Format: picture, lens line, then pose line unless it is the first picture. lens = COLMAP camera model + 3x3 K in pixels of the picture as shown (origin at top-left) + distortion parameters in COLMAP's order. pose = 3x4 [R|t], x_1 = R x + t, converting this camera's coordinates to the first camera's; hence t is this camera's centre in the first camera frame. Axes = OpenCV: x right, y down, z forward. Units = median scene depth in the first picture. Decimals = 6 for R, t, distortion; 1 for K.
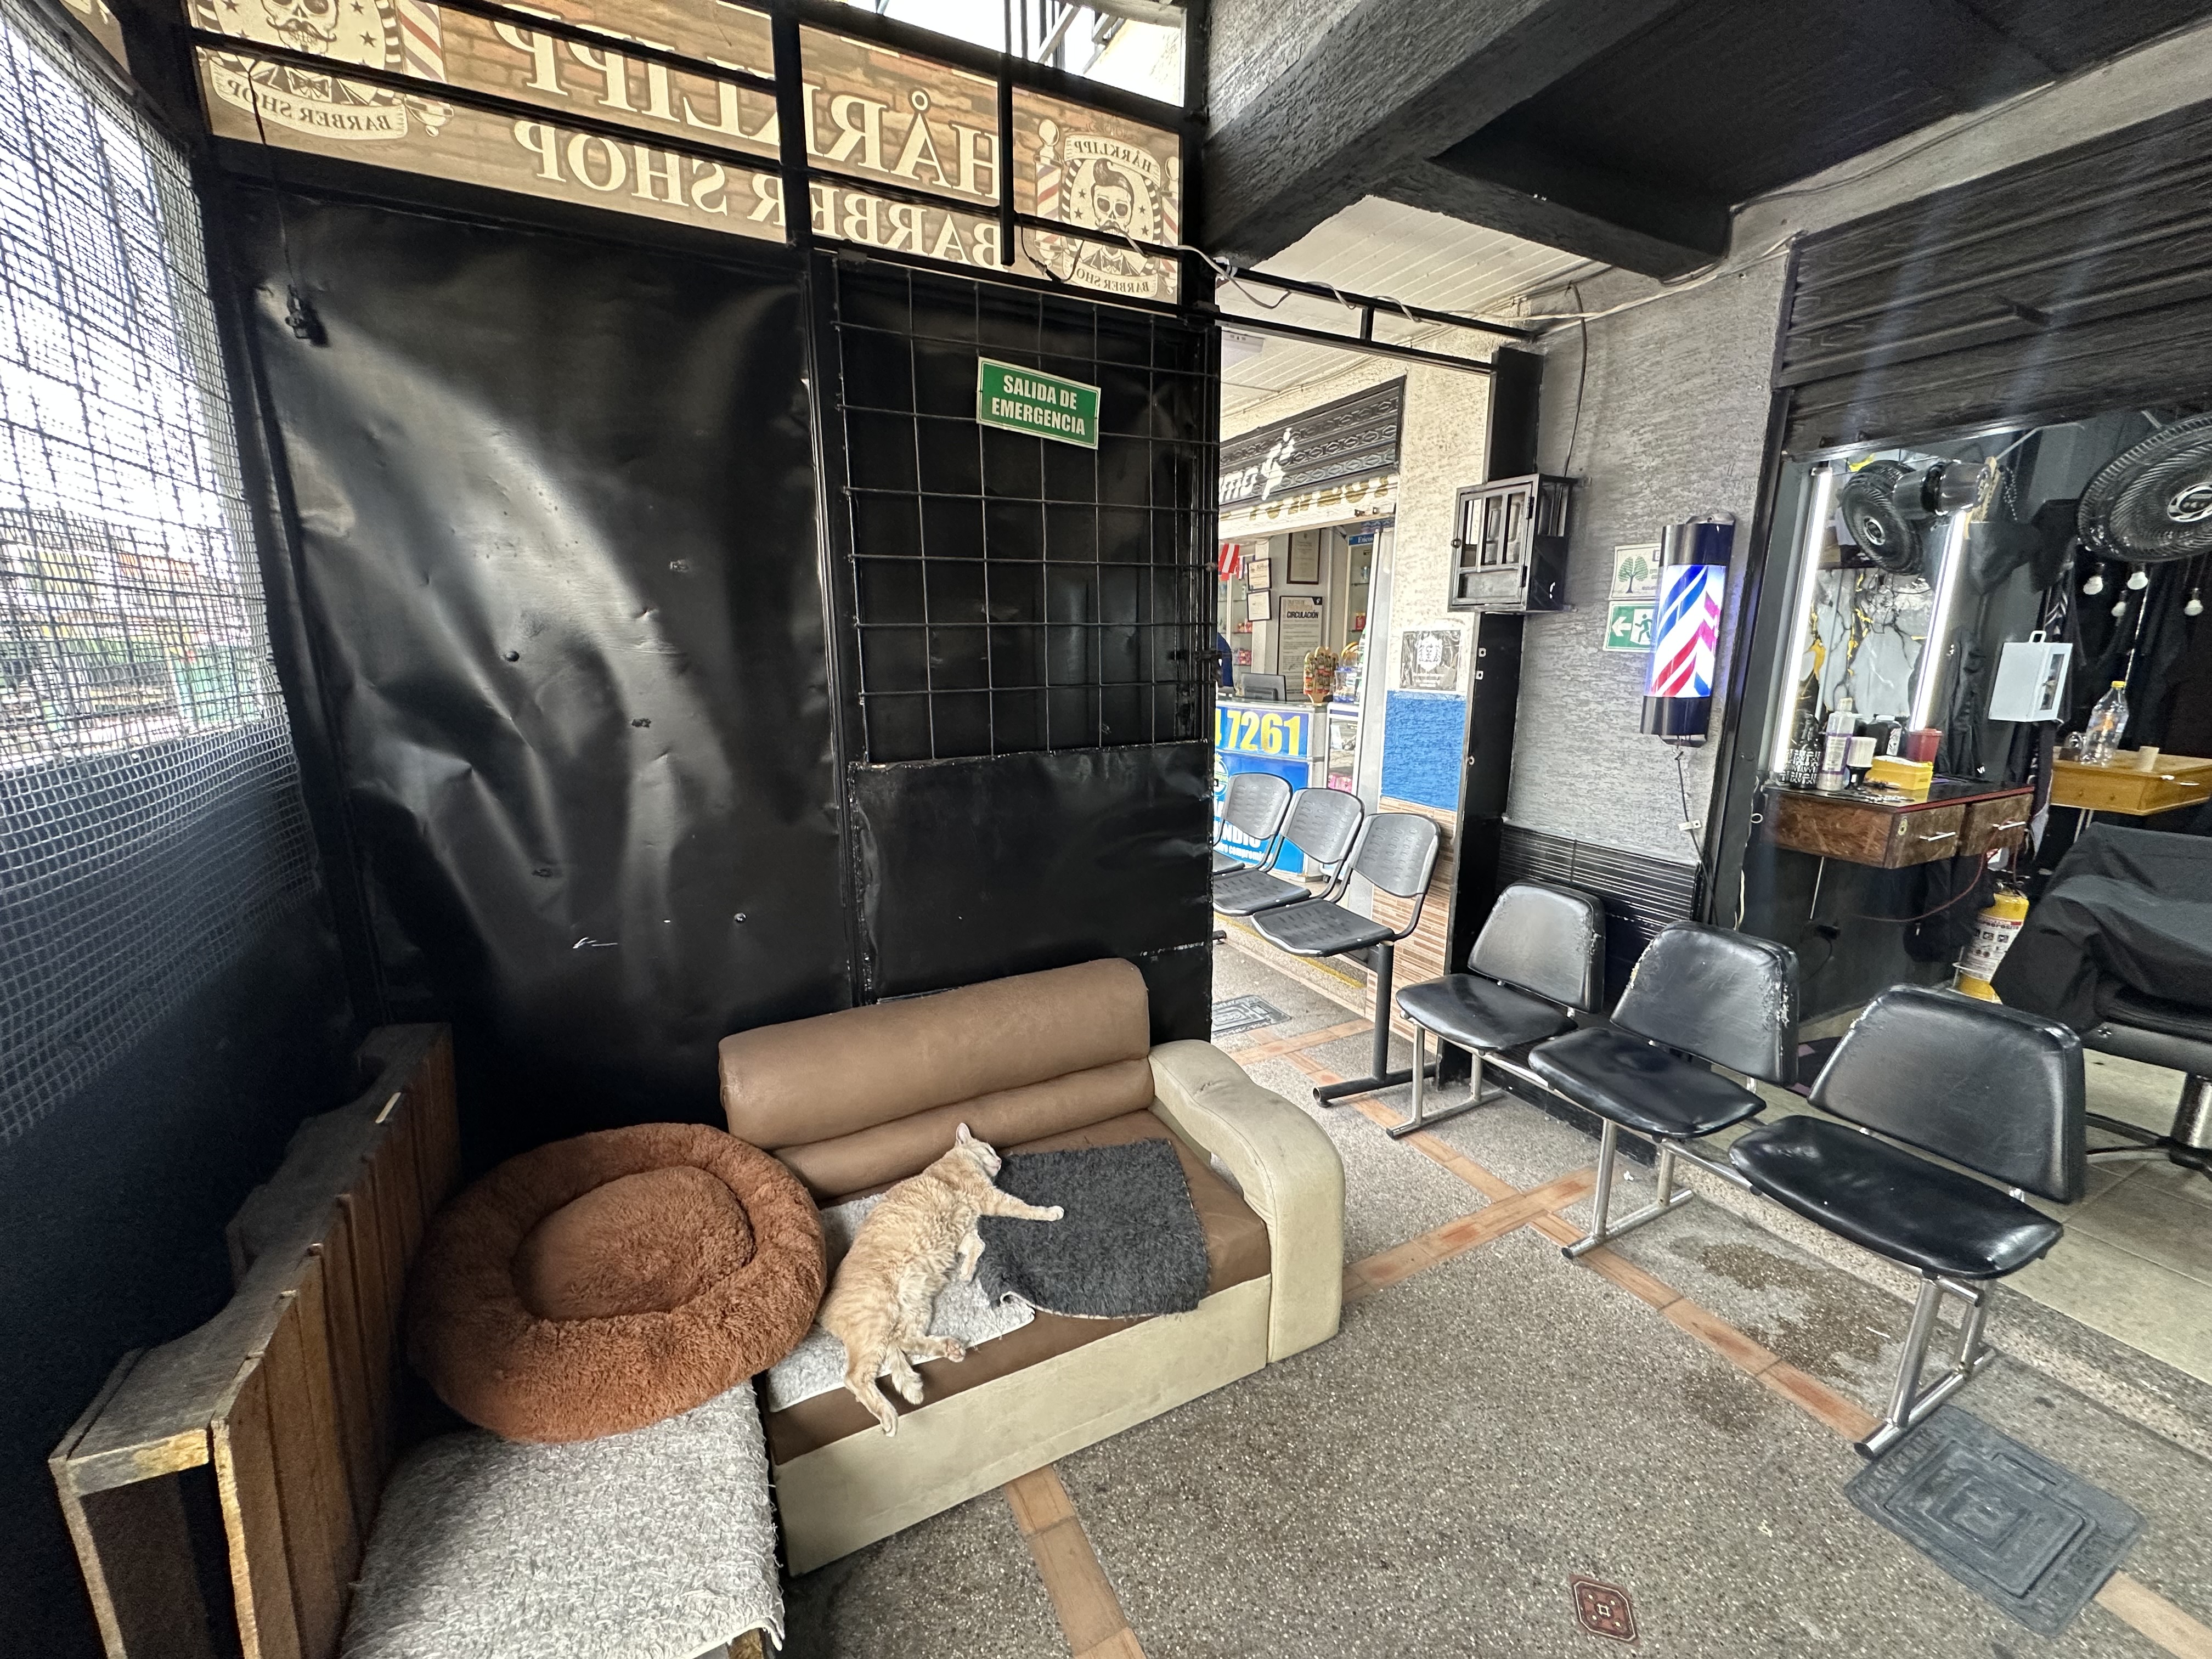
lens RADIAL K [[881.2, 0, 1106.1], [0, 881.2, 827.1], [0, 0, 1]] dist [-0.003109, 0.000585]
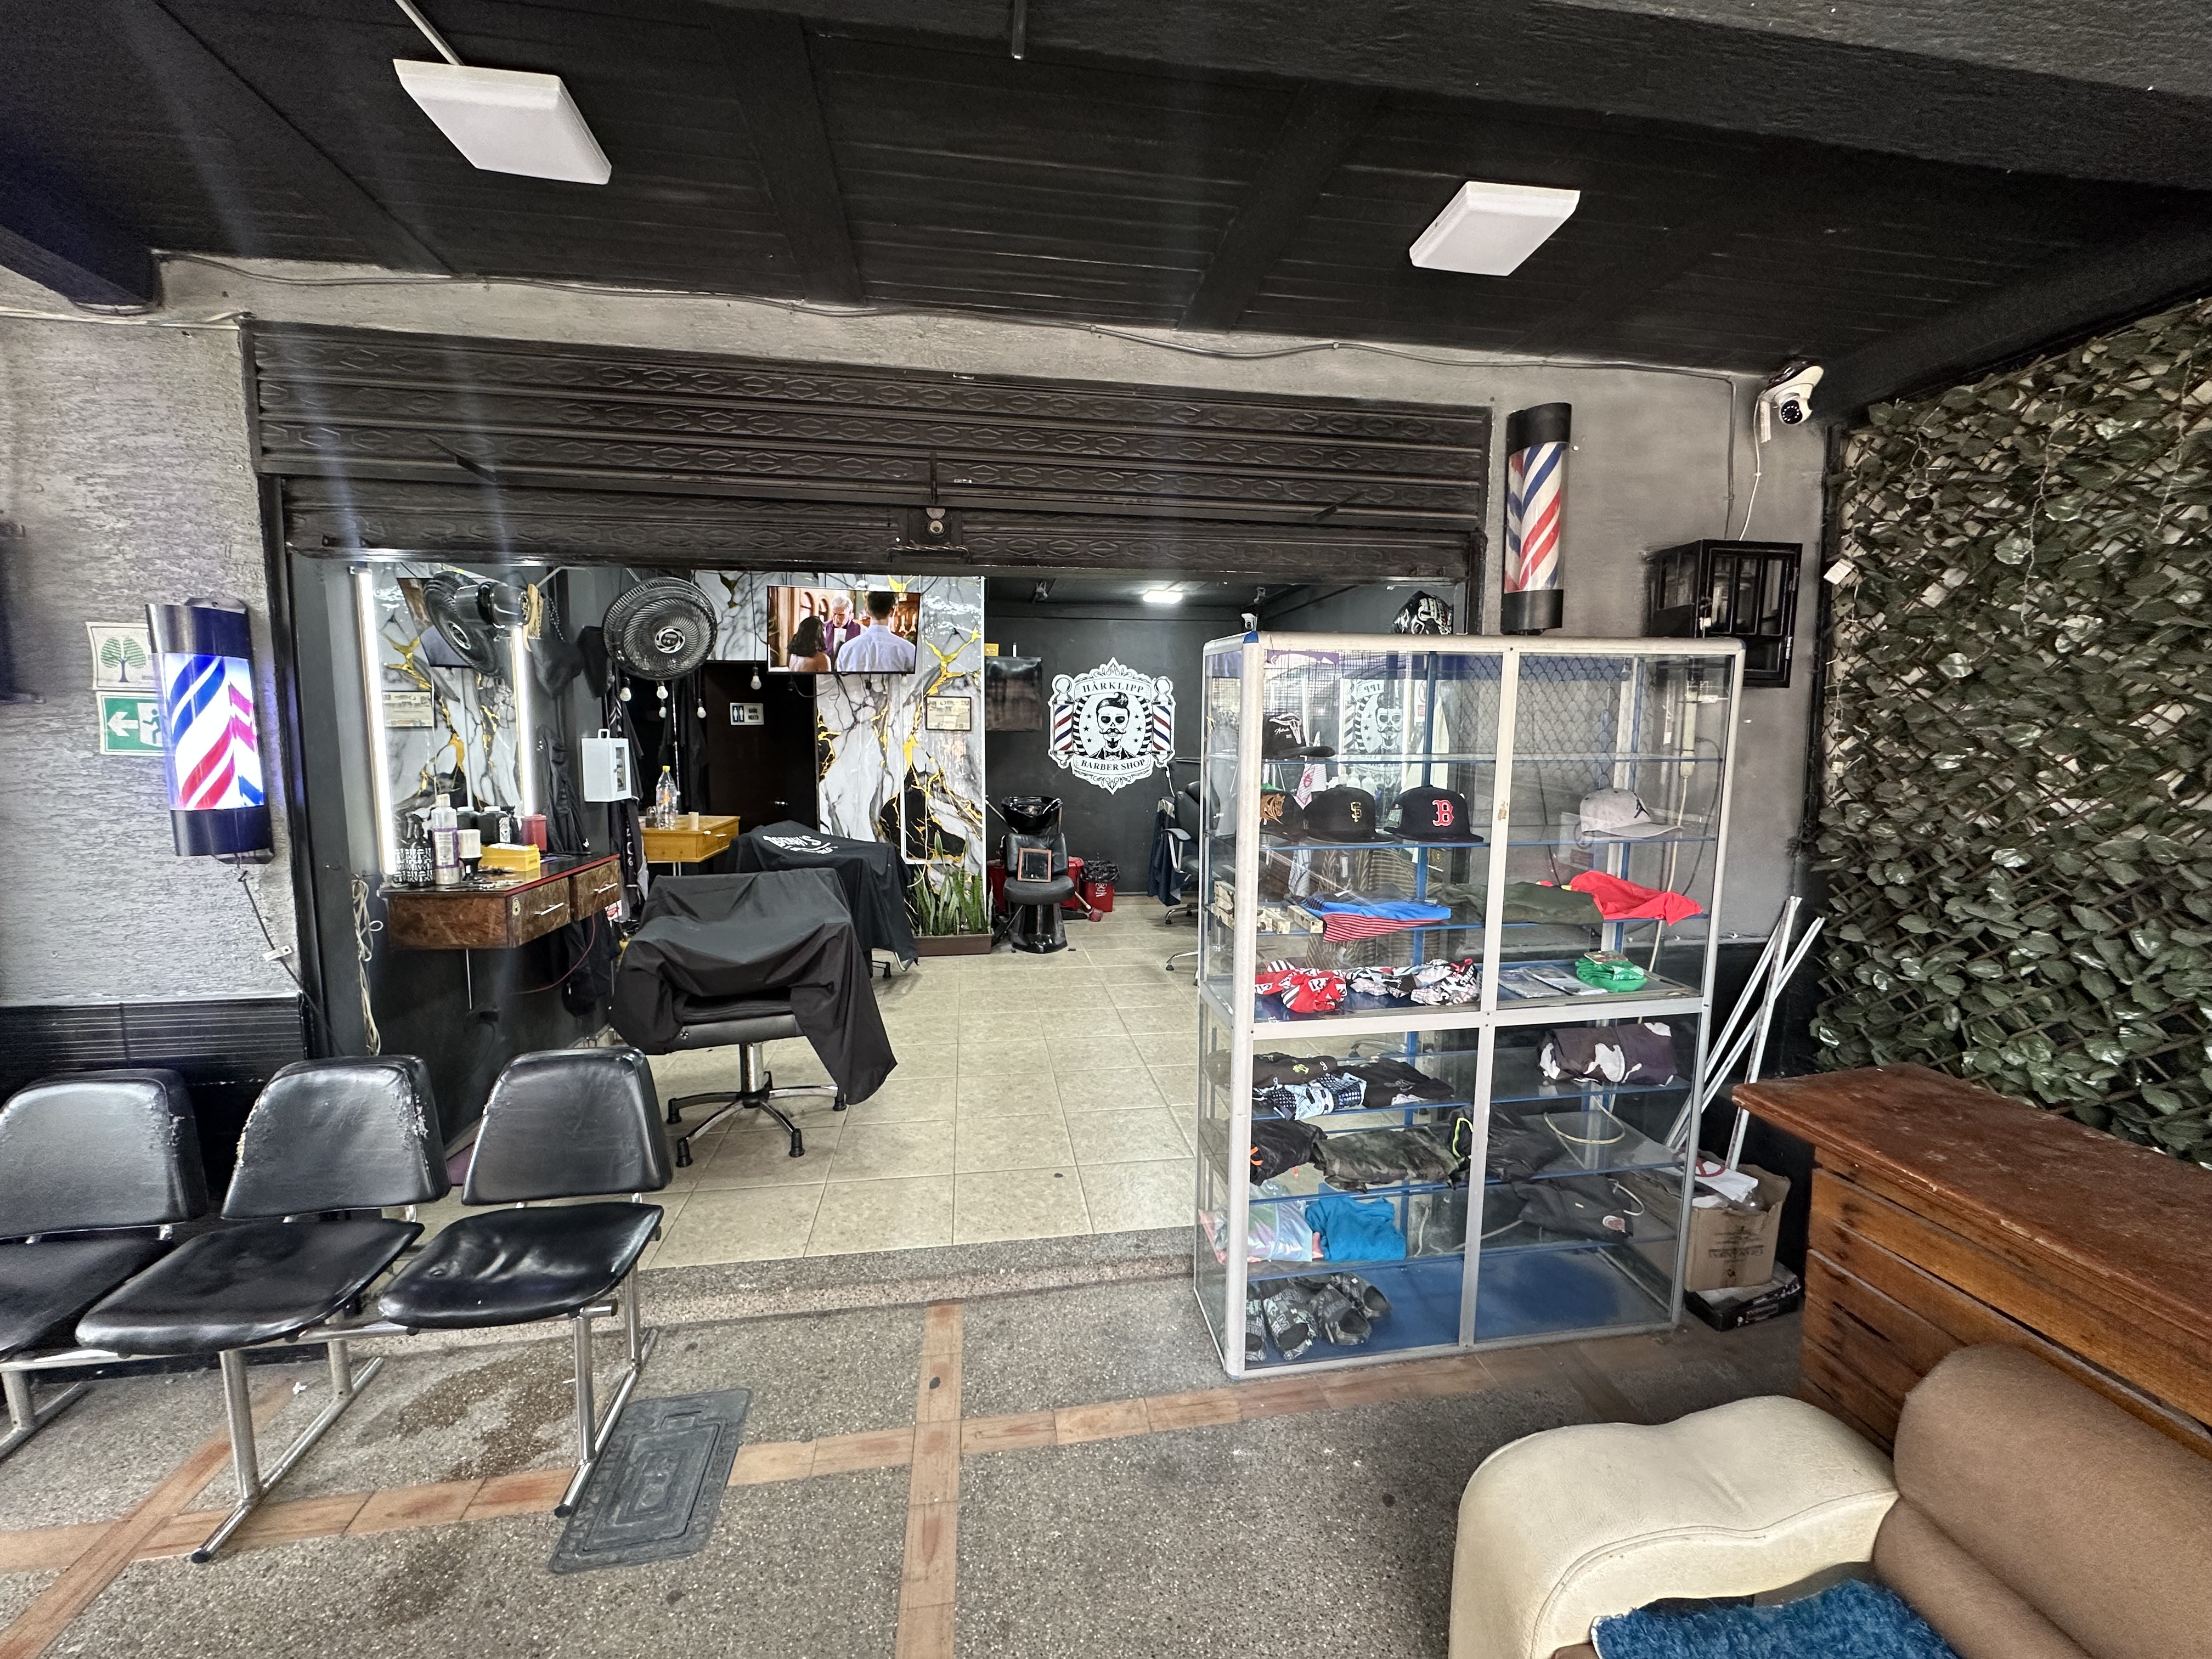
lens RADIAL K [[883.4, 0, 1107.5], [0, 883.4, 826.1], [0, 0, 1]] dist [-0.003727, 0.000884]
pose [[0.302263, -0.099204, 0.948049, 0.104962], [0.193970, 0.980162, 0.040721, -0.001514], [-0.933281, 0.171584, 0.315509, -0.048943]]
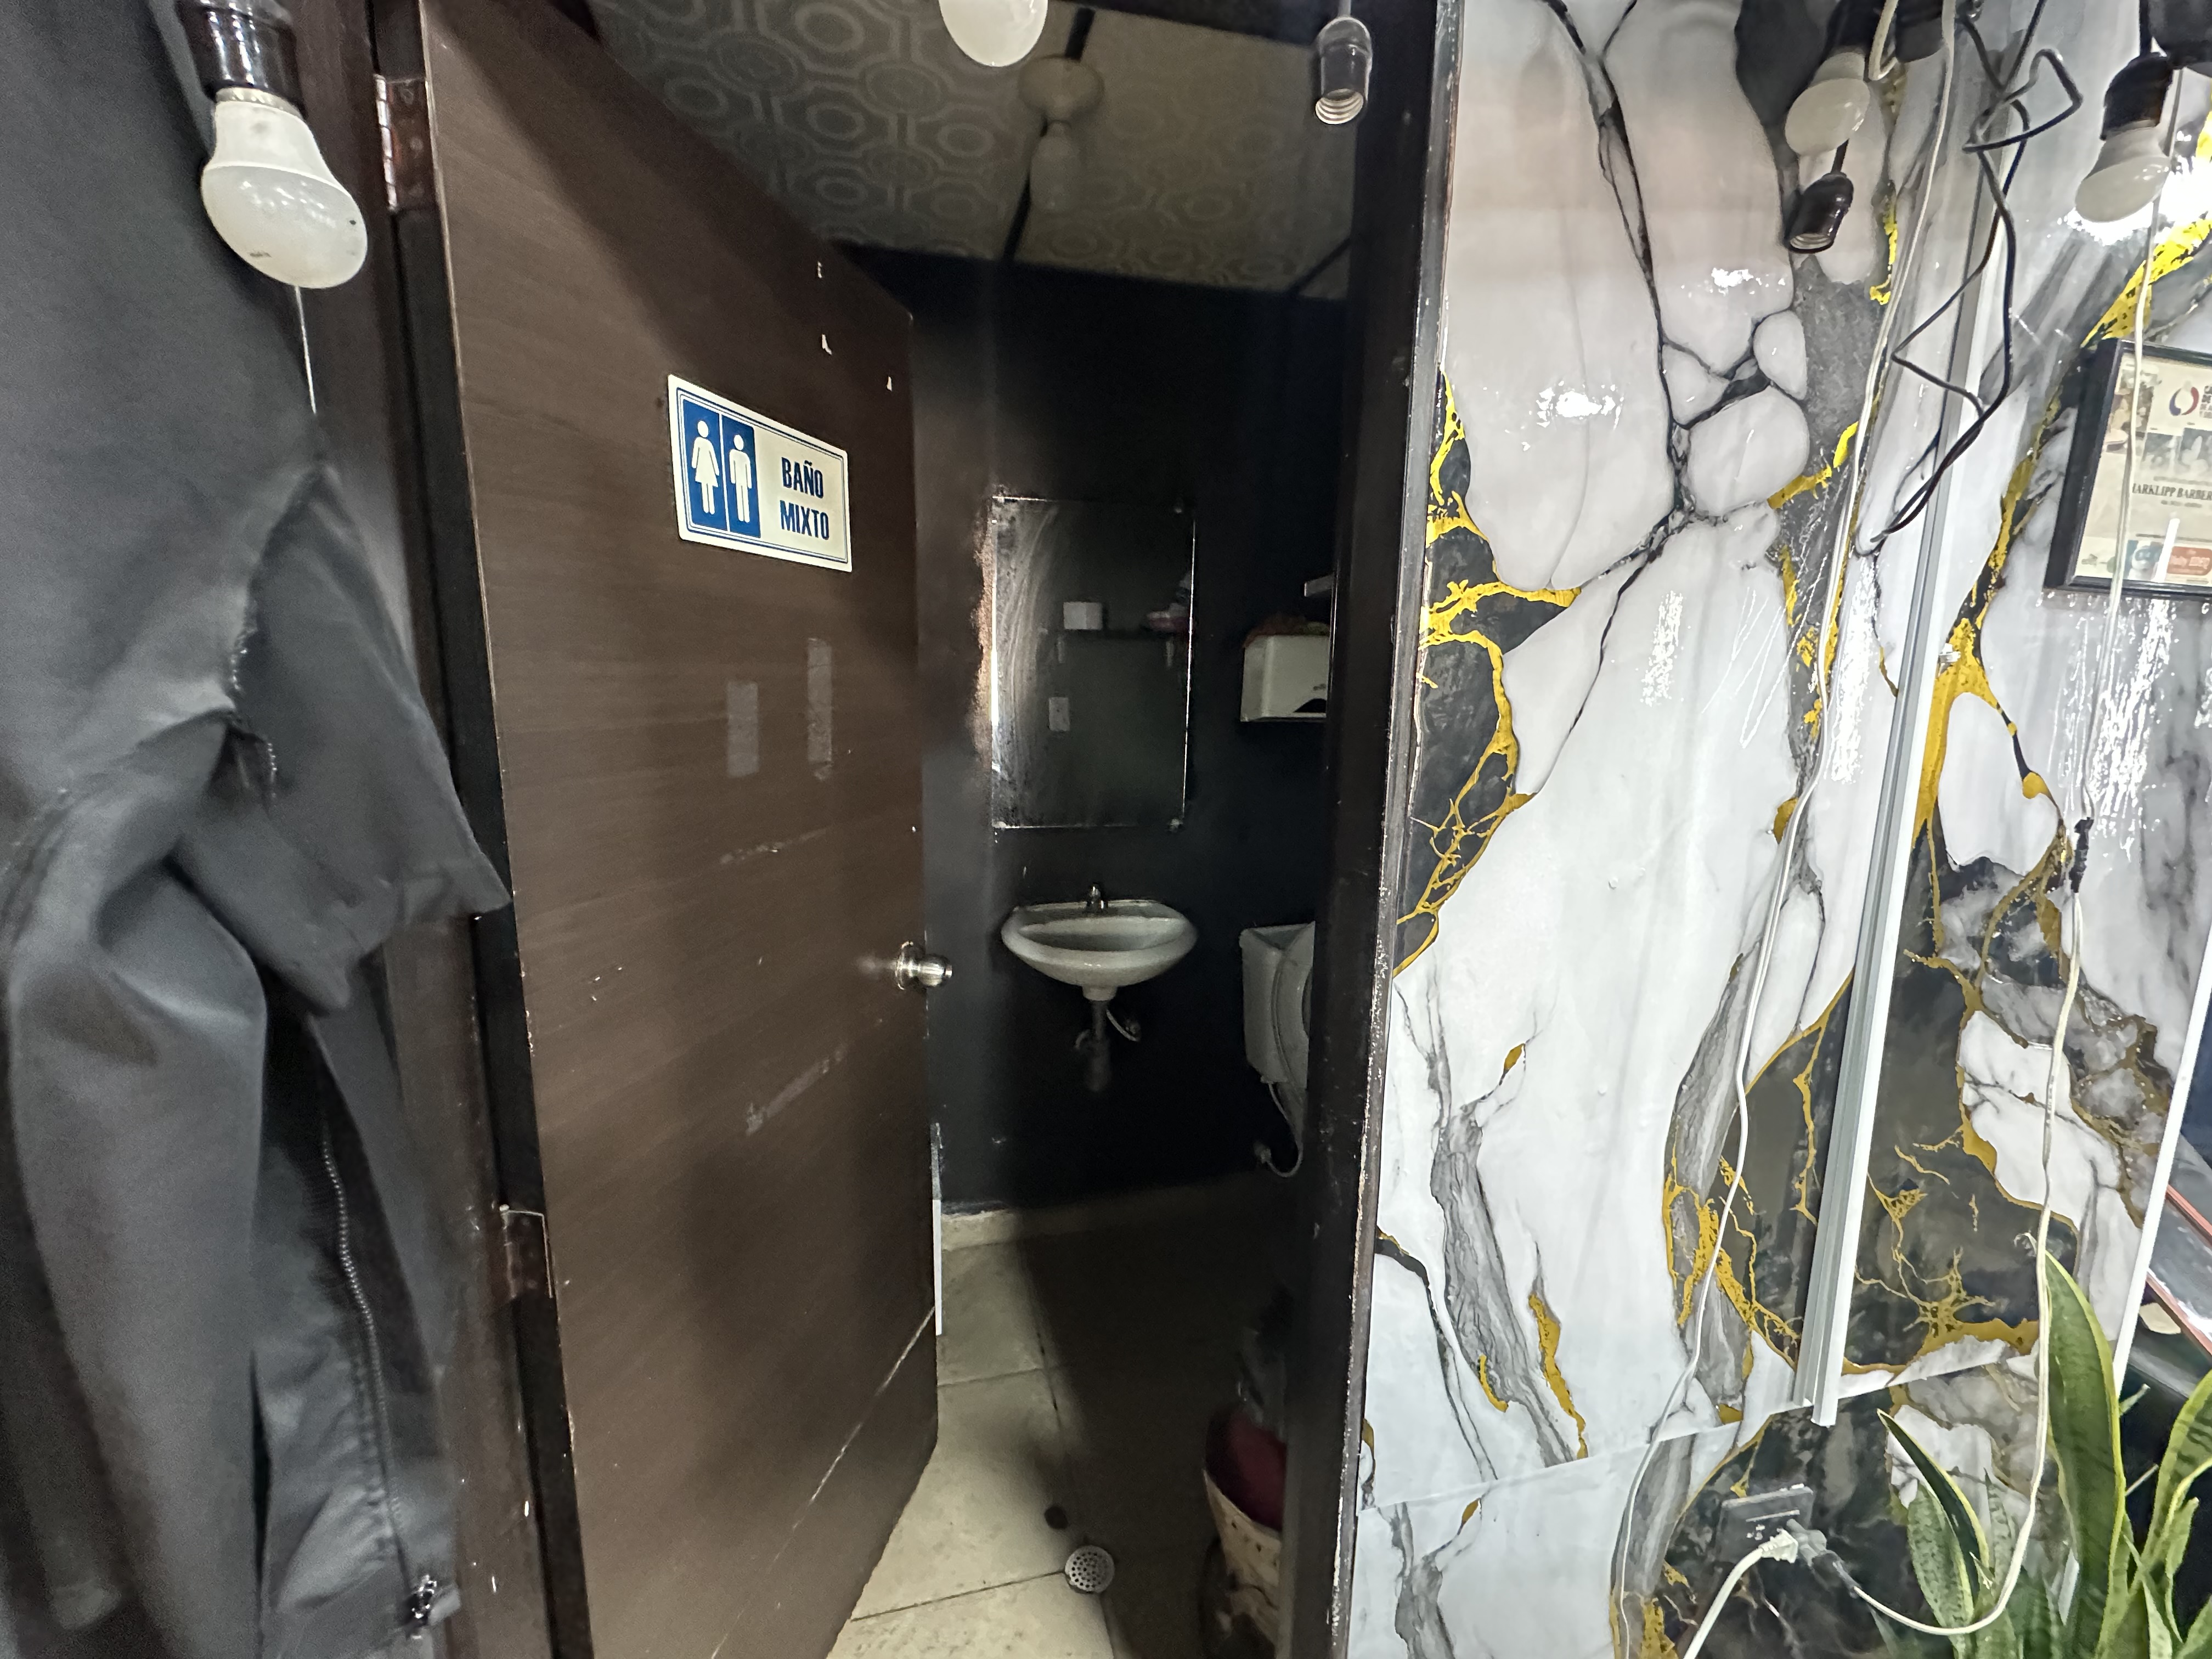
lens RADIAL K [[883.4, 0, 1107.5], [0, 883.4, 826.1], [0, 0, 1]] dist [-0.003727, 0.000884]
pose [[0.211924, -0.157846, 0.964455, 1.819507], [0.194301, 0.973974, 0.116710, -0.277424], [-0.957776, 0.162661, 0.237078, 1.421798]]
